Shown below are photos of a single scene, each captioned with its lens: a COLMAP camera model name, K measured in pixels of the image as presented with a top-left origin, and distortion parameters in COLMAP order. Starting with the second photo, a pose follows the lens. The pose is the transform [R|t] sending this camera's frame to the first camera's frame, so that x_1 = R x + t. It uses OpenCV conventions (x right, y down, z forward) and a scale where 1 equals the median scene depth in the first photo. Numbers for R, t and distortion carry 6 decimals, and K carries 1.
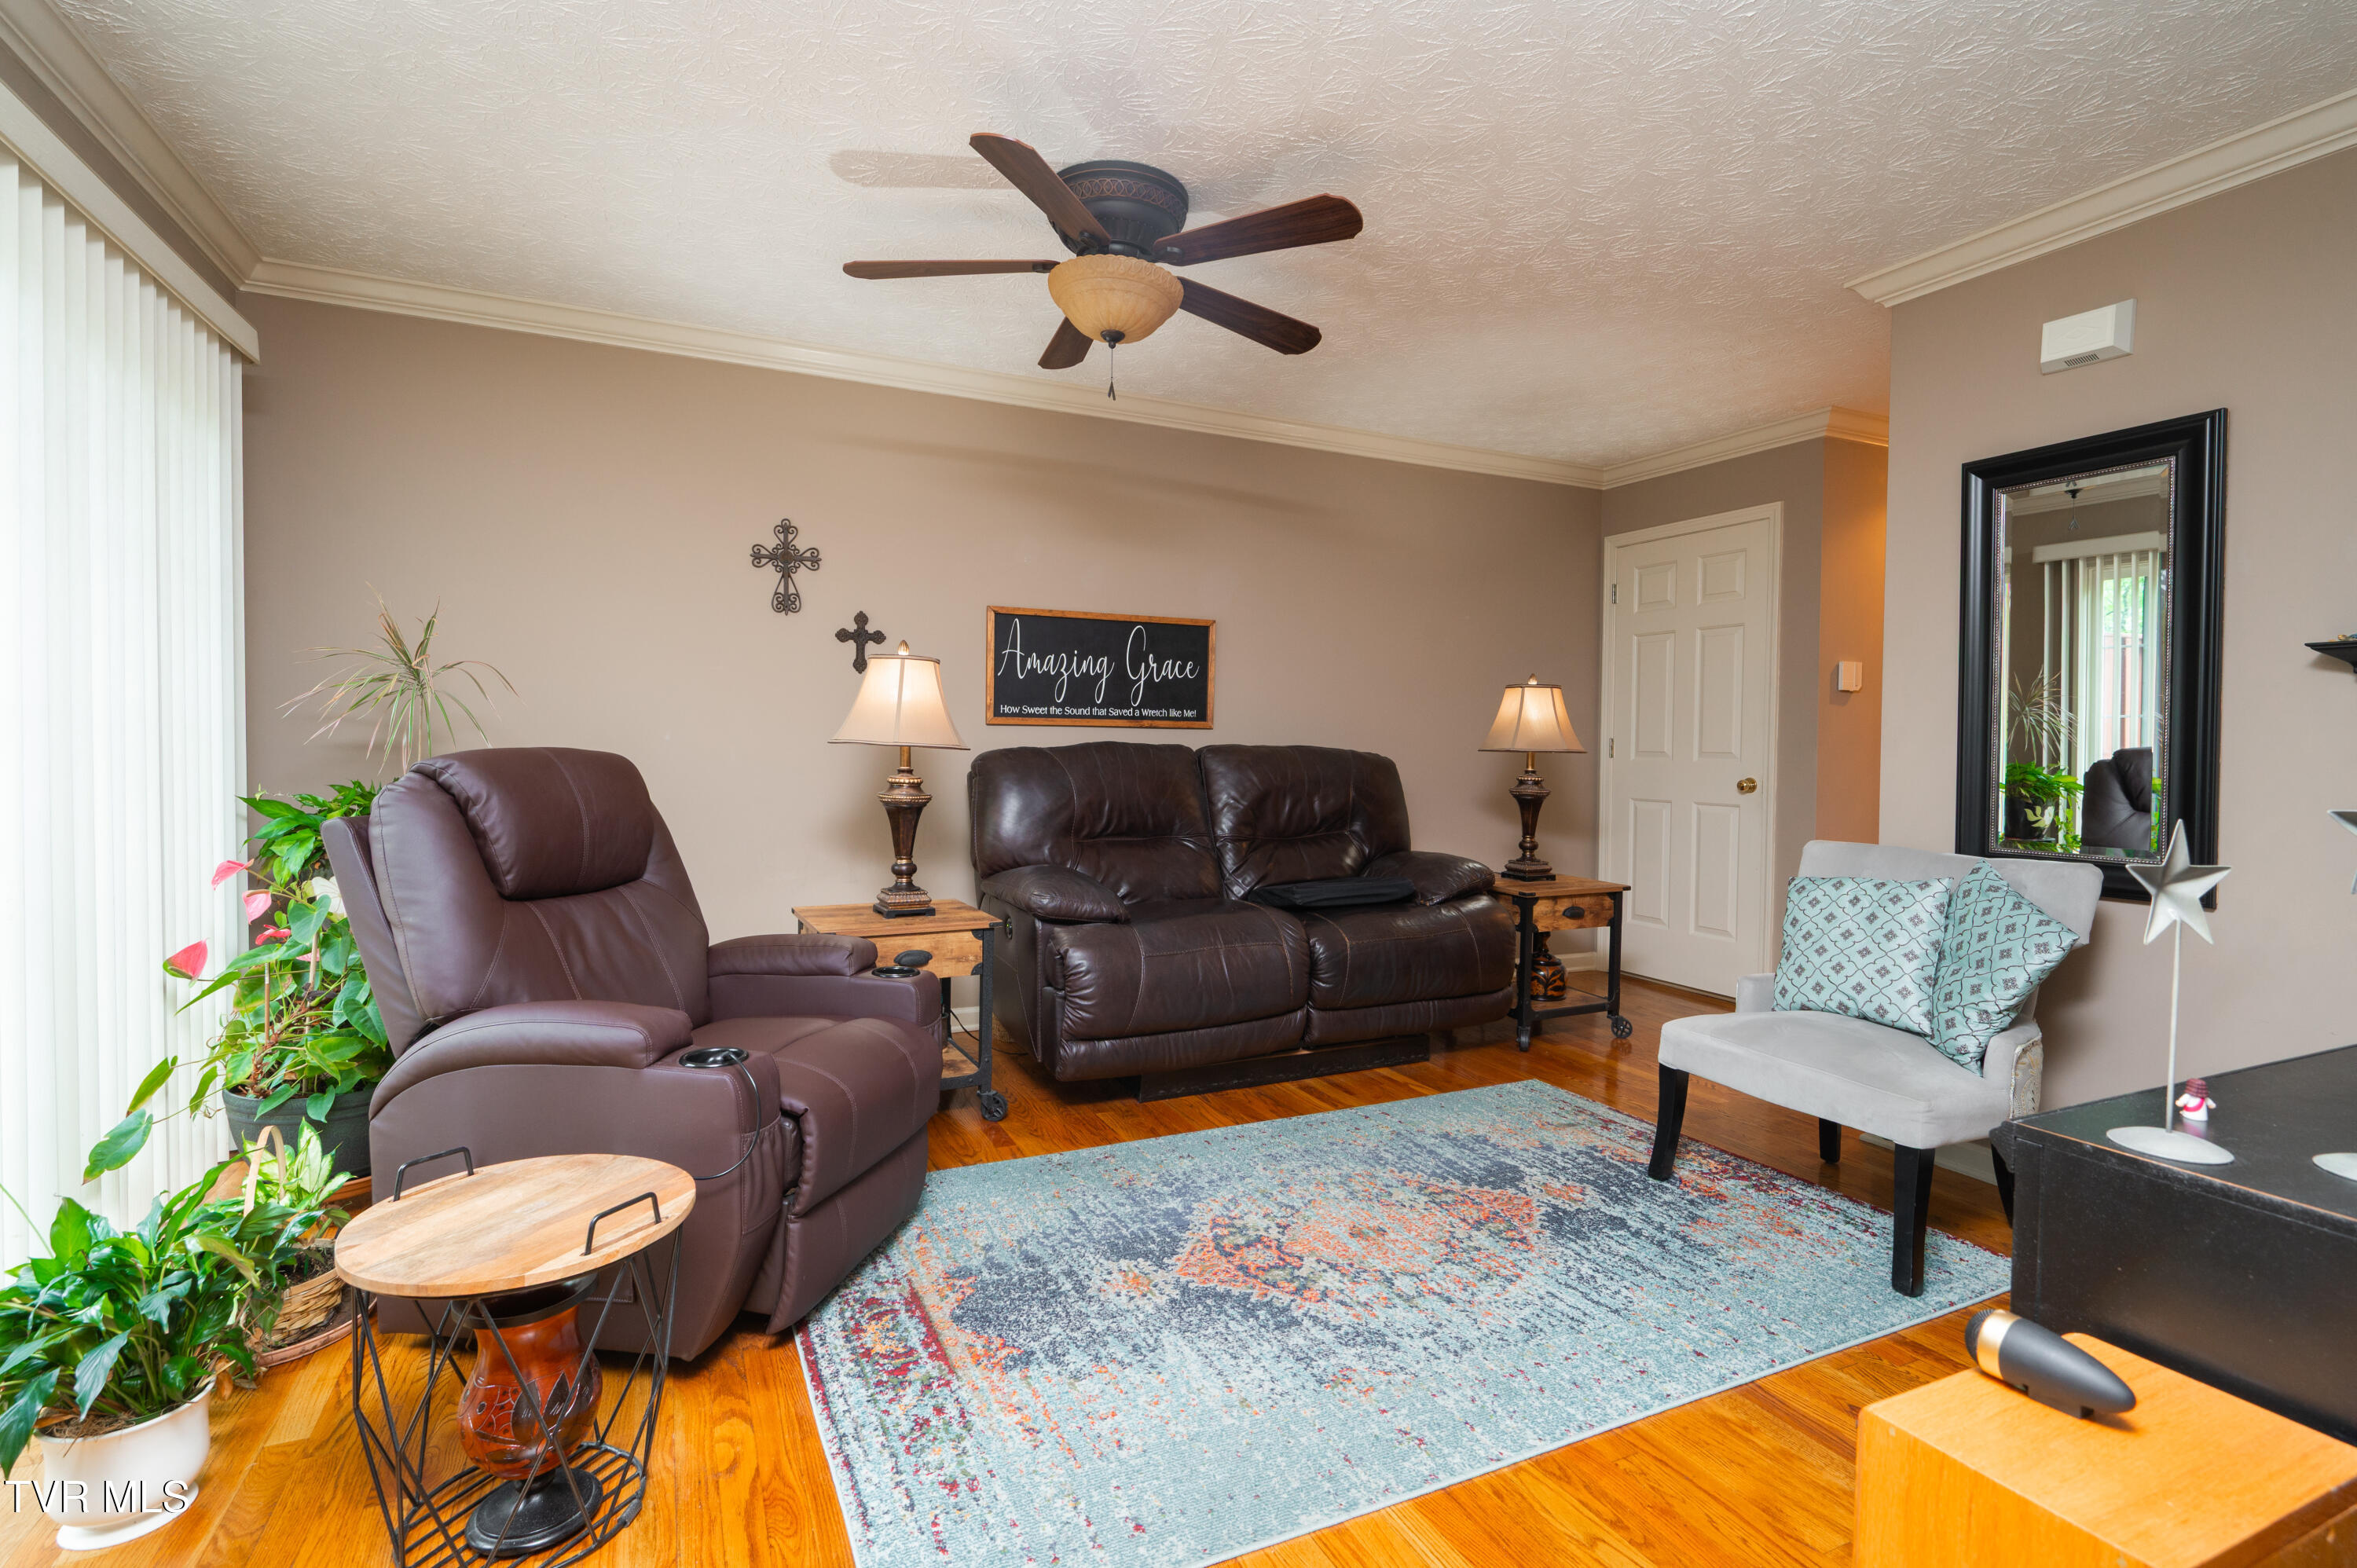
lens RADIAL K [[1107.5, 0, 1178.5], [0, 1107.5, 784.0], [0, 0, 1]] dist [0.000667, -0.000035]
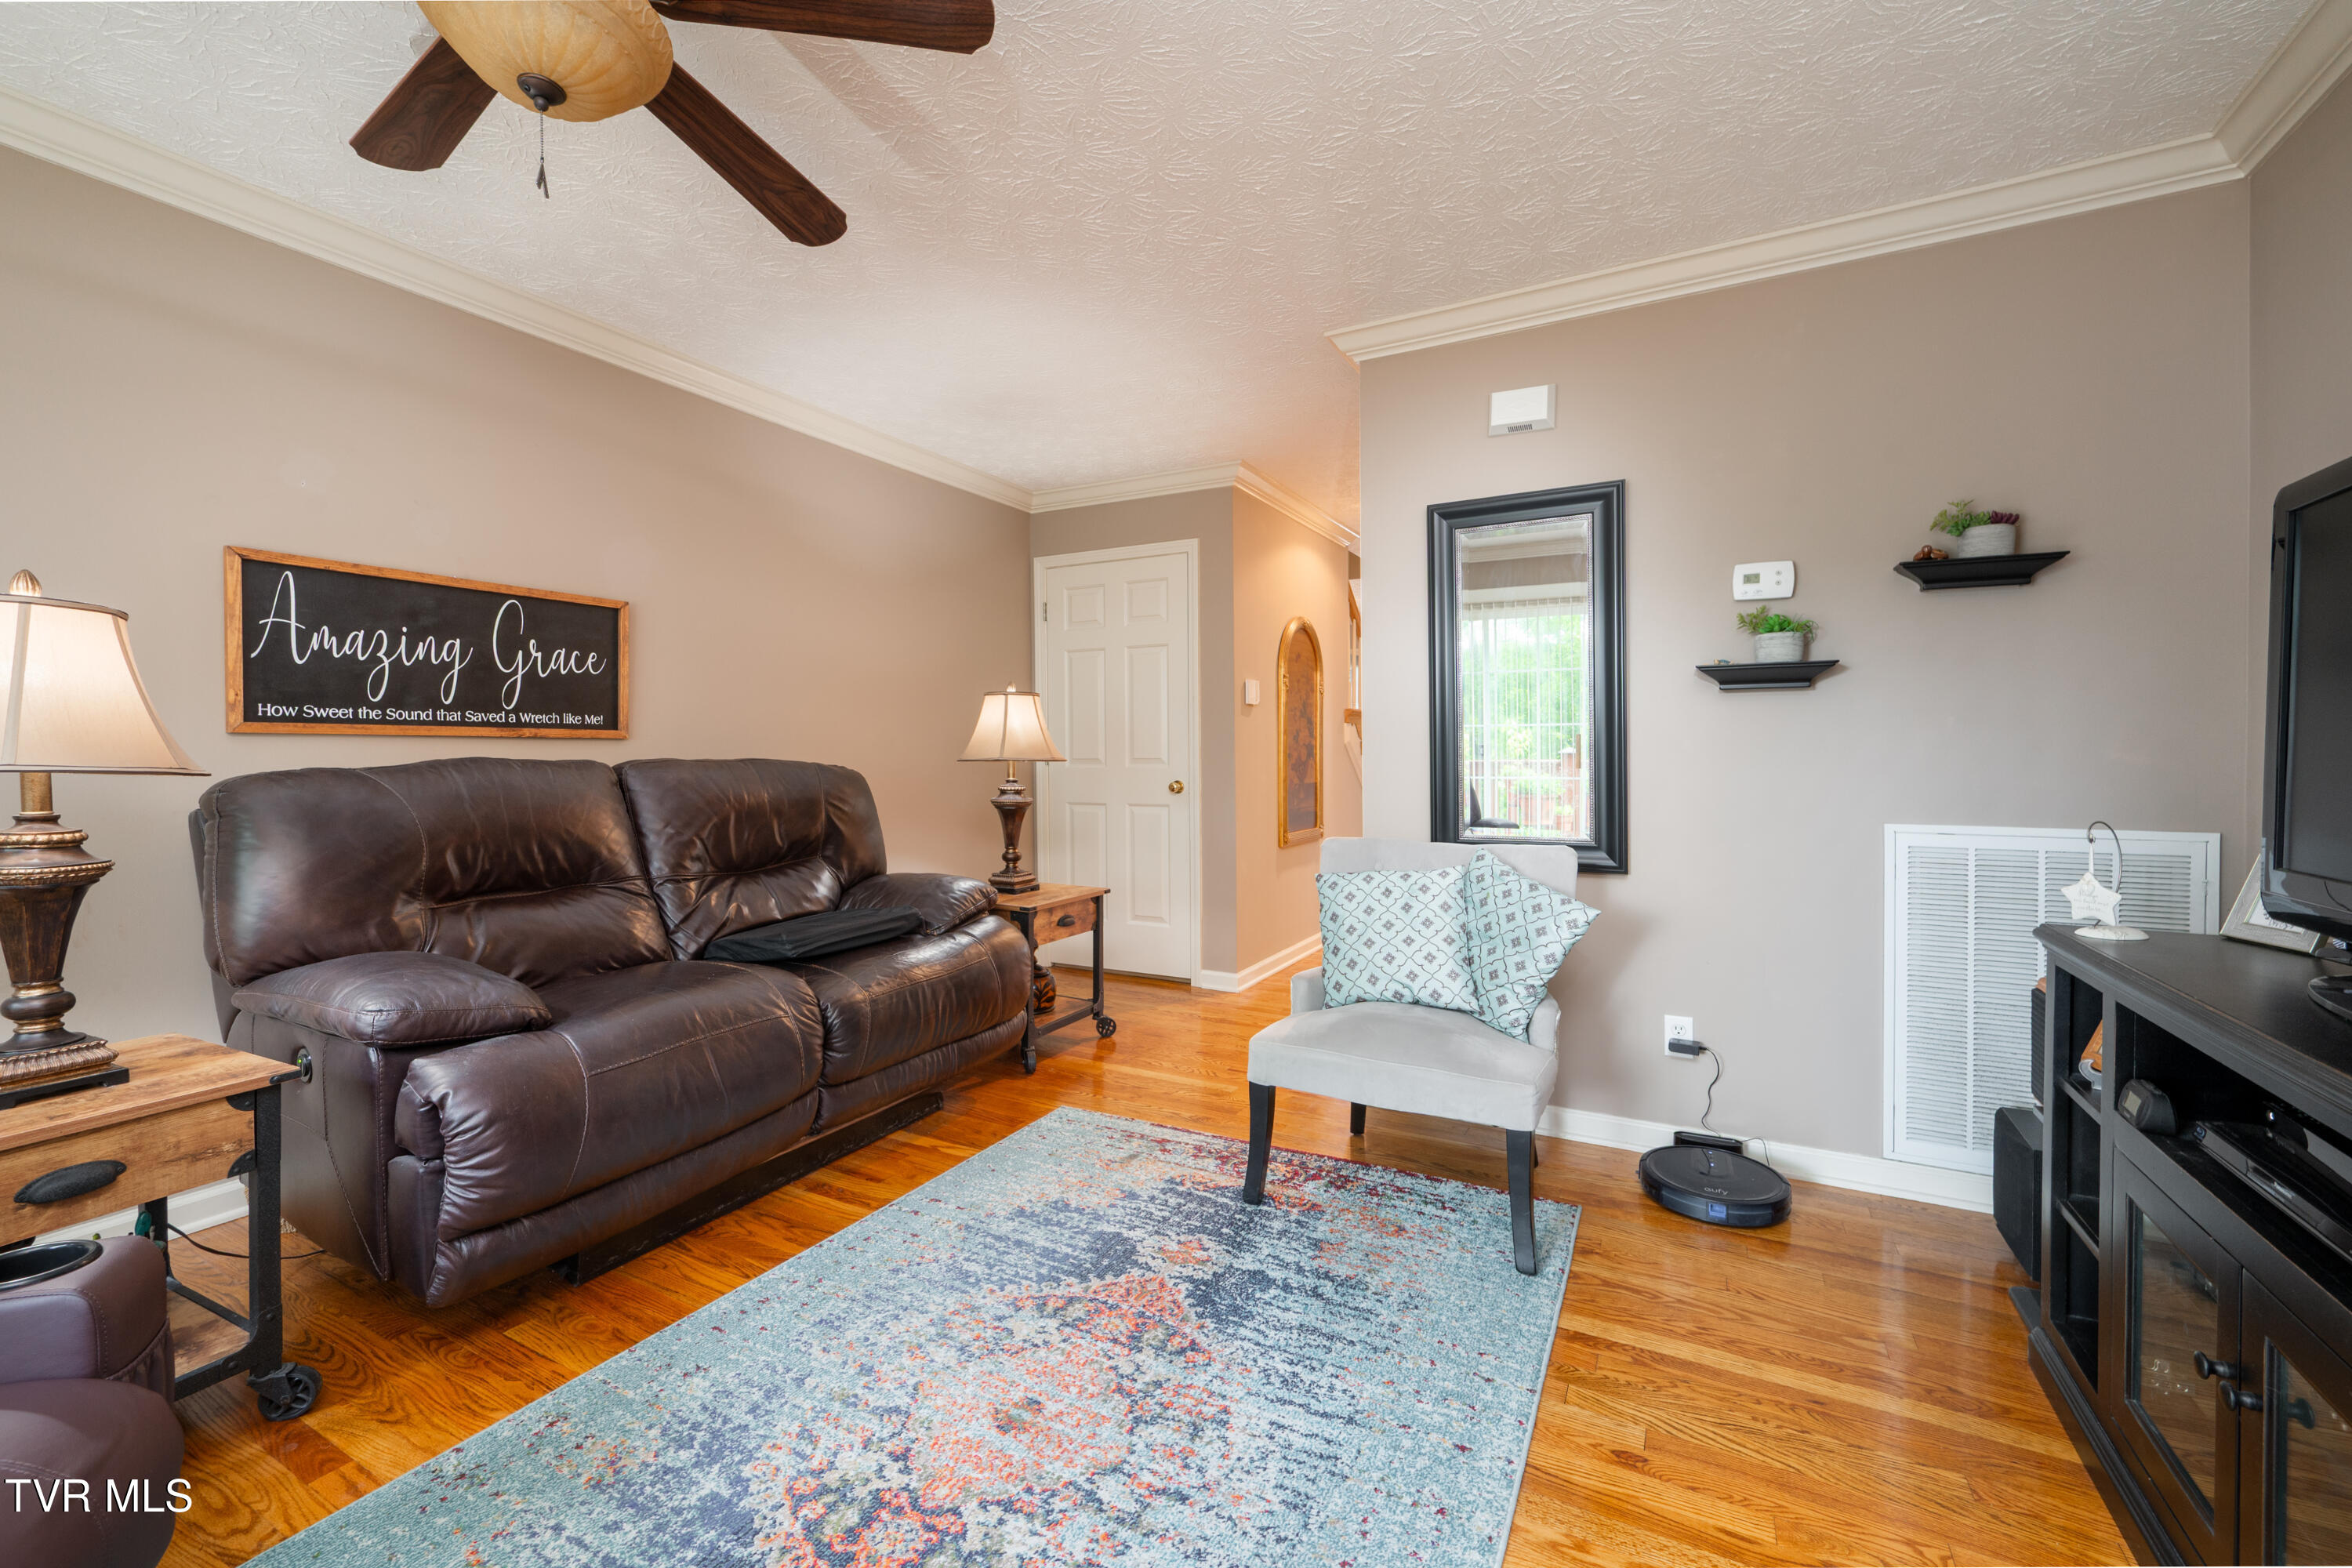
lens RADIAL K [[943.9, 0, 1184.6], [0, 943.9, 770.8], [0, 0, 1]] dist [-0.000111, 0.000460]
pose [[0.797110, -0.025105, 0.603312, -0.089439], [0.036406, 0.999316, -0.006516, -0.013096], [-0.602736, 0.027158, 0.797479, 0.341030]]
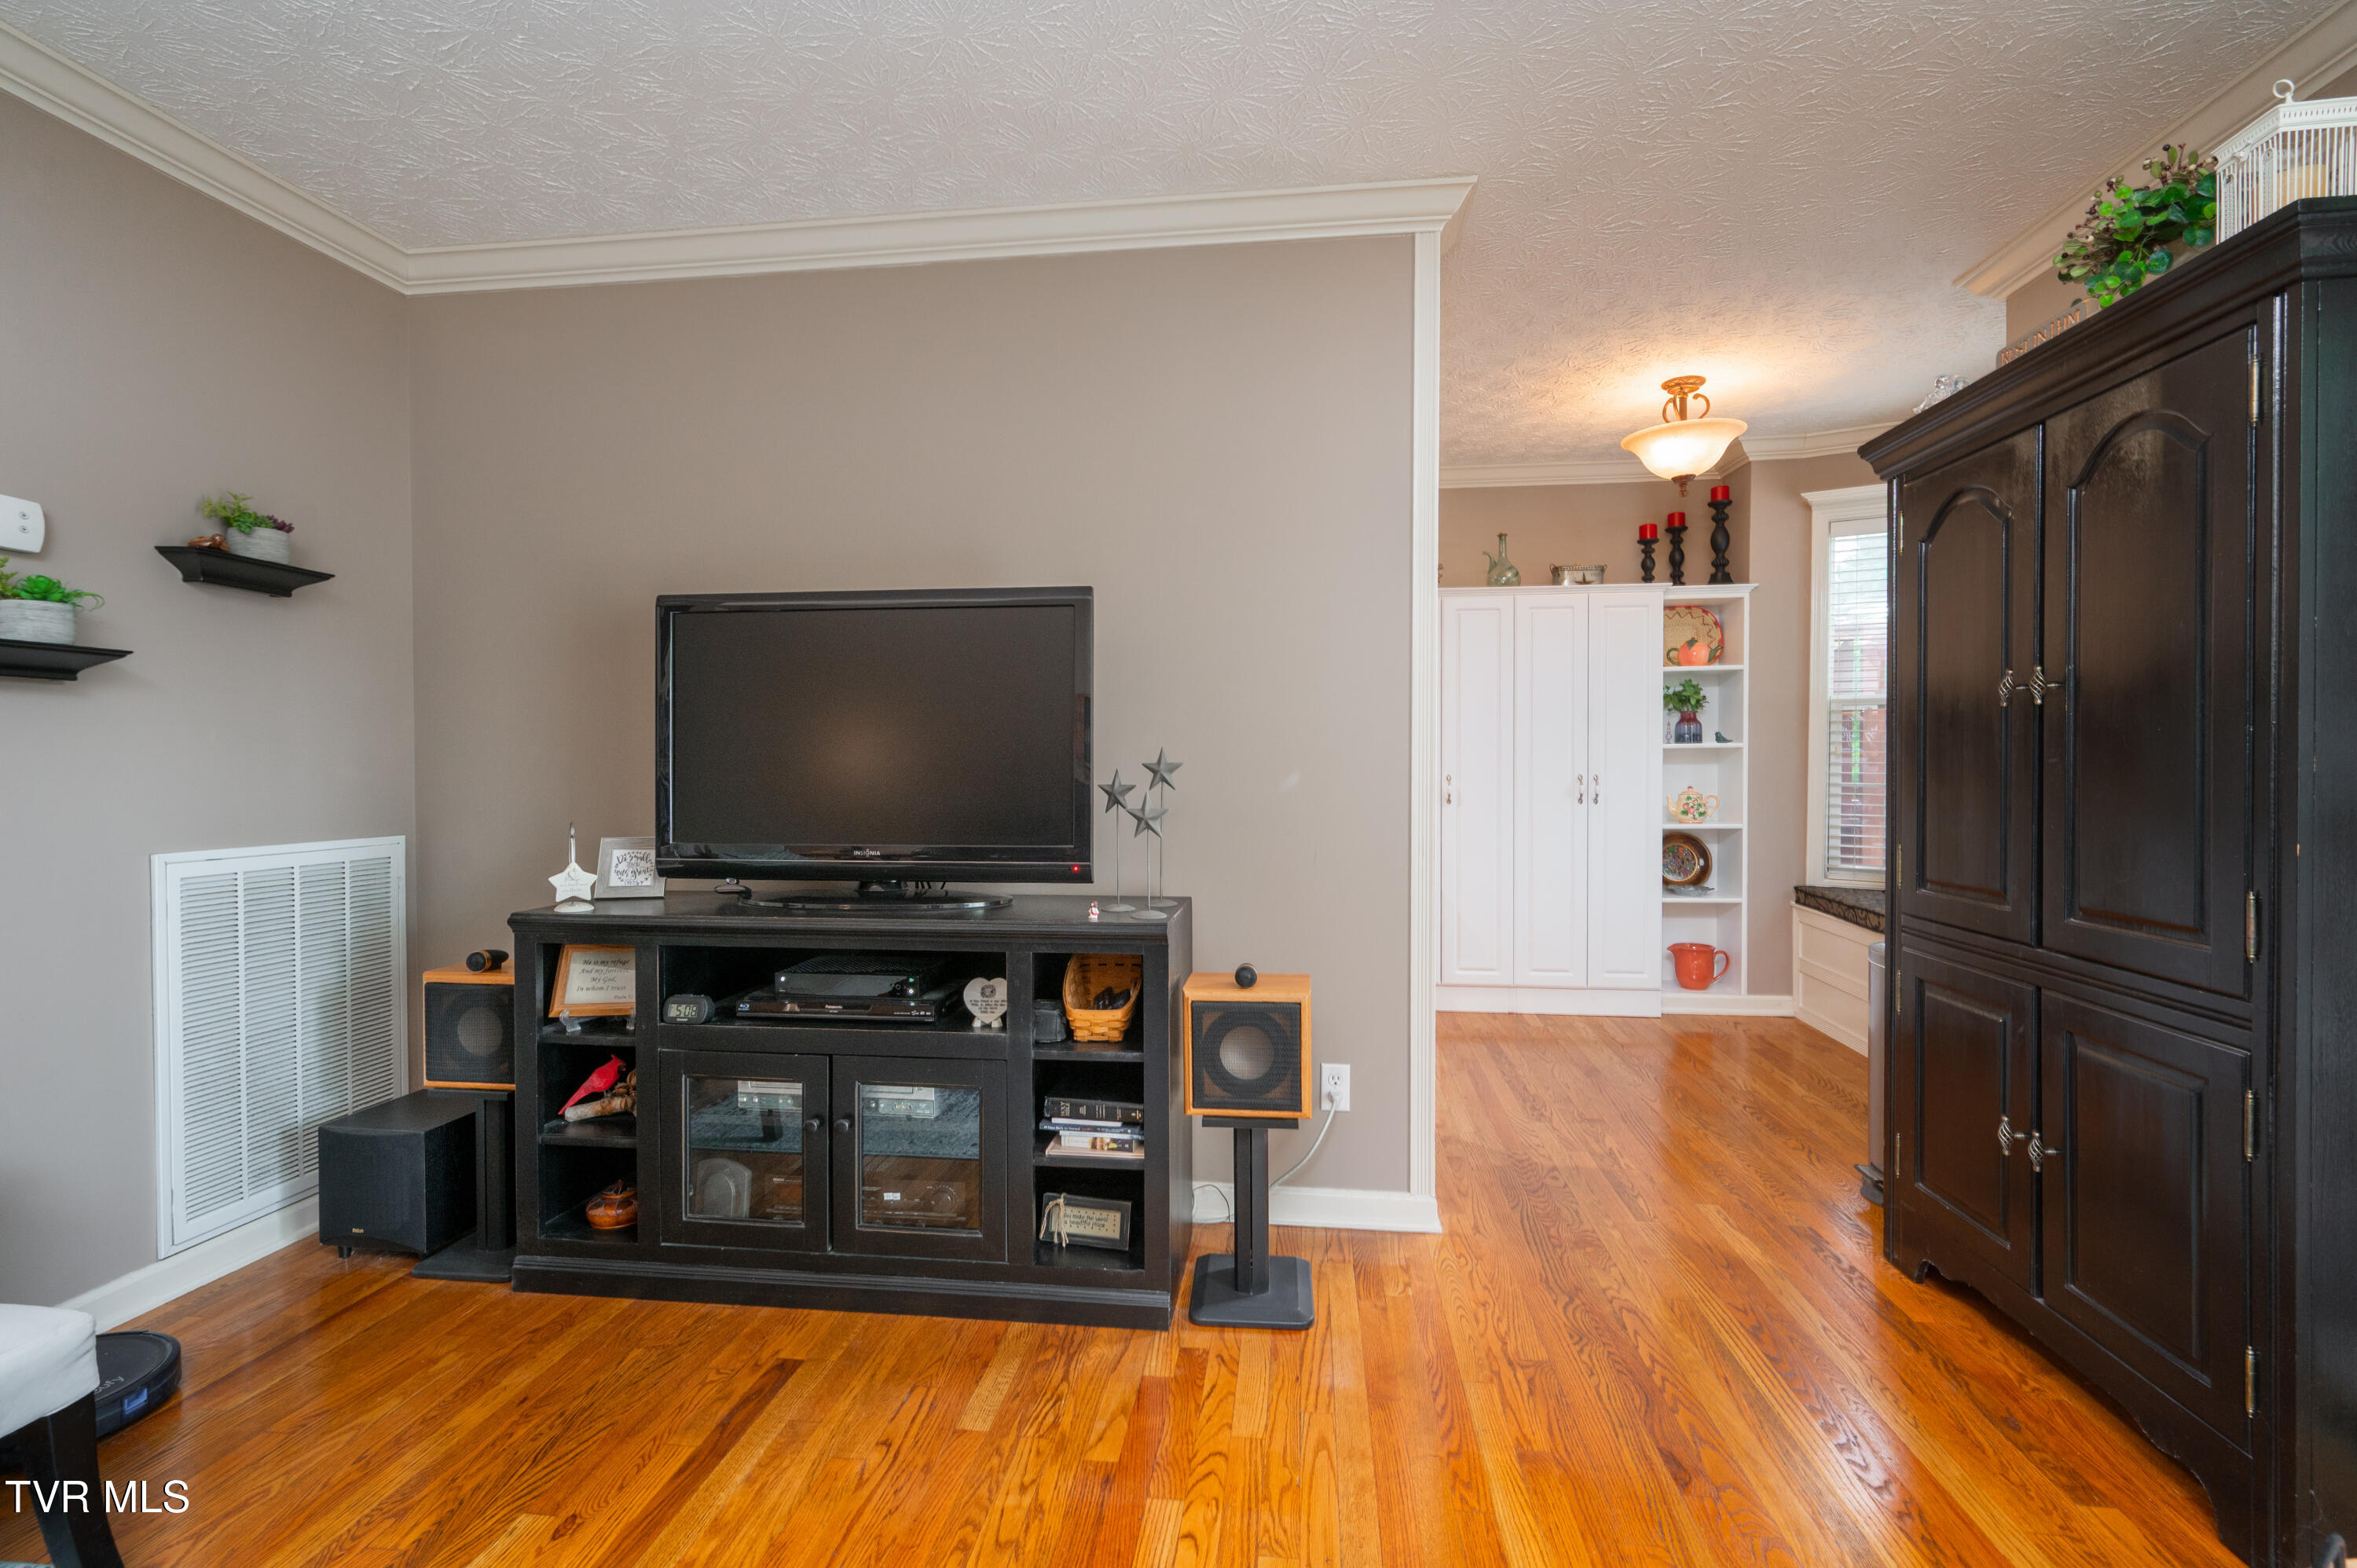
lens RADIAL K [[1045.5, 0, 1180.6], [0, 1045.5, 774.8], [0, 0, 1]] dist [-0.000046, -0.000032]
pose [[-0.851063, -0.013270, 0.524896, -0.128097], [0.012818, 0.998858, 0.046035, -0.031017], [-0.524907, 0.045907, -0.849921, 0.832396]]
